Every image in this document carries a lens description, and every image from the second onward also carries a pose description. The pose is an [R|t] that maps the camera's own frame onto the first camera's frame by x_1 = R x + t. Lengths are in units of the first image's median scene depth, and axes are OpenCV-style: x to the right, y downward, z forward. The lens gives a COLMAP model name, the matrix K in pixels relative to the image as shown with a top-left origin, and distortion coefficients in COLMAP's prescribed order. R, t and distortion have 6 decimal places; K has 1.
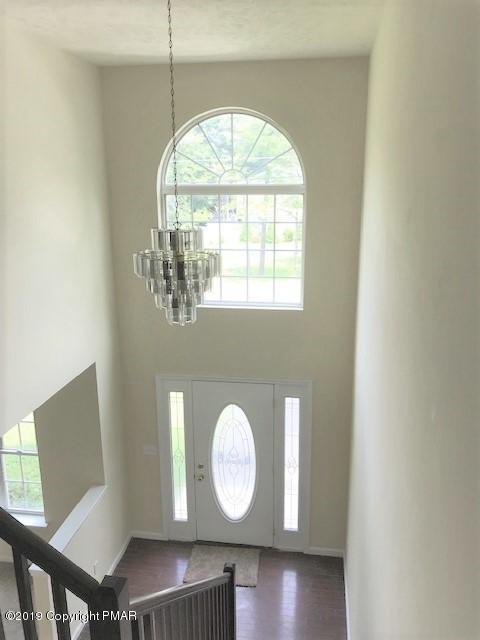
lens RADIAL K [[521.2, 0, 240.0], [0, 521.2, 320.0], [0, 0, 1]] dist [0.004788, -0.001412]
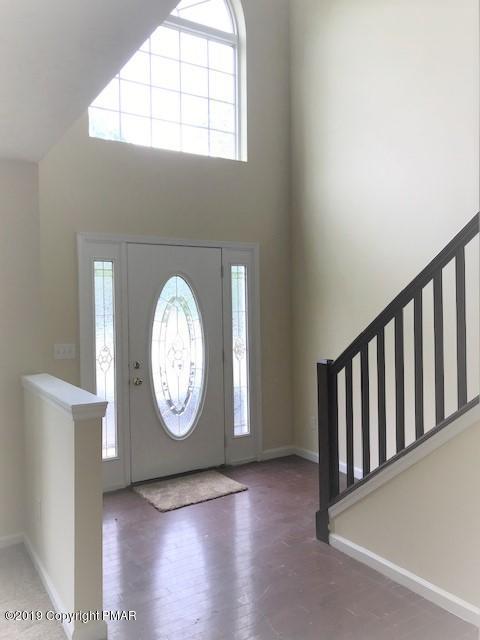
lens RADIAL K [[521.2, 0, 240.0], [0, 521.2, 320.0], [0, 0, 1]] dist [0.004788, -0.001412]
pose [[0.744109, -0.007579, 0.668015, -0.473492], [0.165755, 0.970763, -0.173622, 0.380667], [-0.647168, 0.239921, 0.723610, 0.367977]]
